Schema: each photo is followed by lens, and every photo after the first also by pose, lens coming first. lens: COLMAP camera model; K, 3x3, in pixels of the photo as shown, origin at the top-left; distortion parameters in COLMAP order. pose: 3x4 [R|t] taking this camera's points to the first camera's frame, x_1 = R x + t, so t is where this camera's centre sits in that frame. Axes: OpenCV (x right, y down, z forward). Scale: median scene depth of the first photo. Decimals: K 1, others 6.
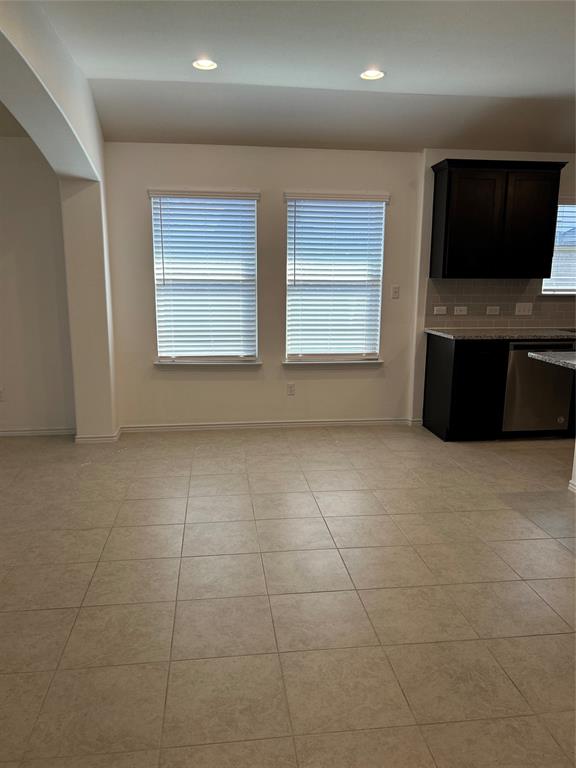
lens RADIAL K [[568.1, 0, 288.0], [0, 568.1, 384.0], [0, 0, 1]] dist [0.006877, 0.004075]
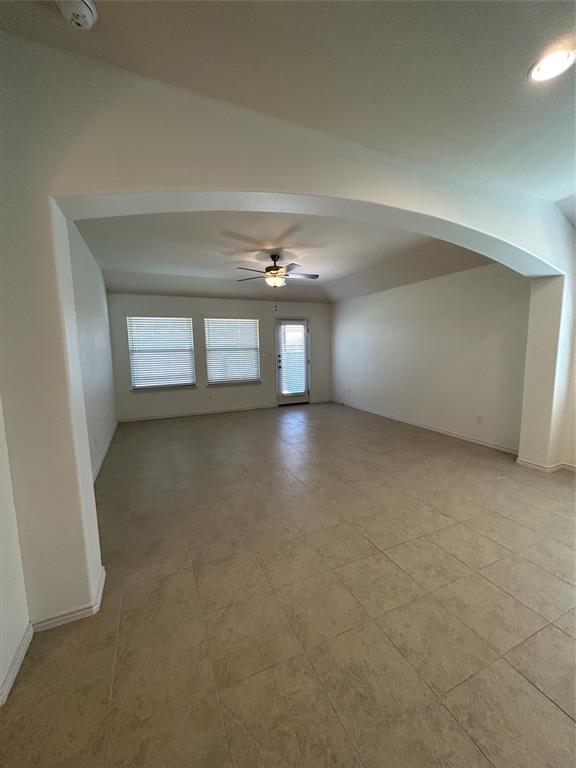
lens RADIAL K [[310.5, 0, 288.0], [0, 310.5, 384.0], [0, 0, 1]] dist [-0.001720, -0.000028]
pose [[0.297415, 0.104884, -0.948970, 0.197623], [-0.165197, 0.984609, 0.057049, -0.045479], [0.940348, 0.139800, 0.310164, 0.246249]]
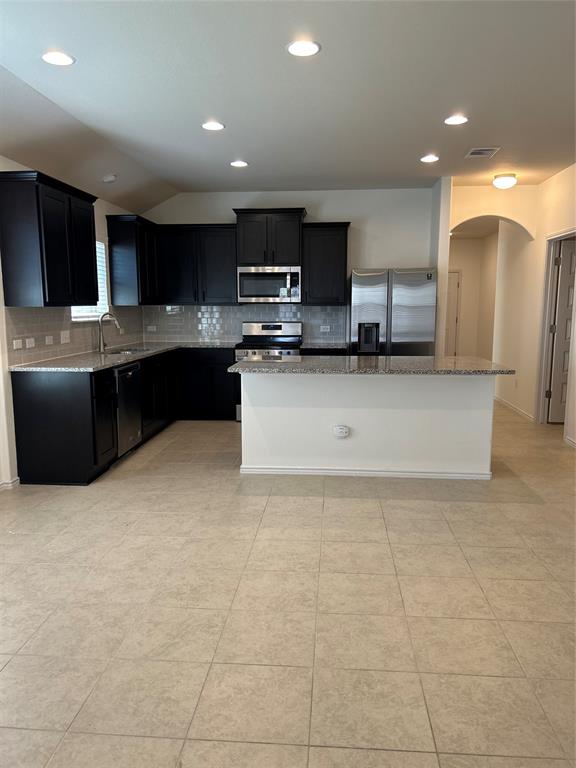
lens RADIAL K [[568.1, 0, 288.0], [0, 568.1, 384.0], [0, 0, 1]] dist [0.006877, 0.004075]
pose [[0.205868, -0.143489, 0.968003, -0.606377], [0.189673, 0.976283, 0.104378, -0.107359], [-0.960022, 0.162116, 0.228201, 0.549675]]
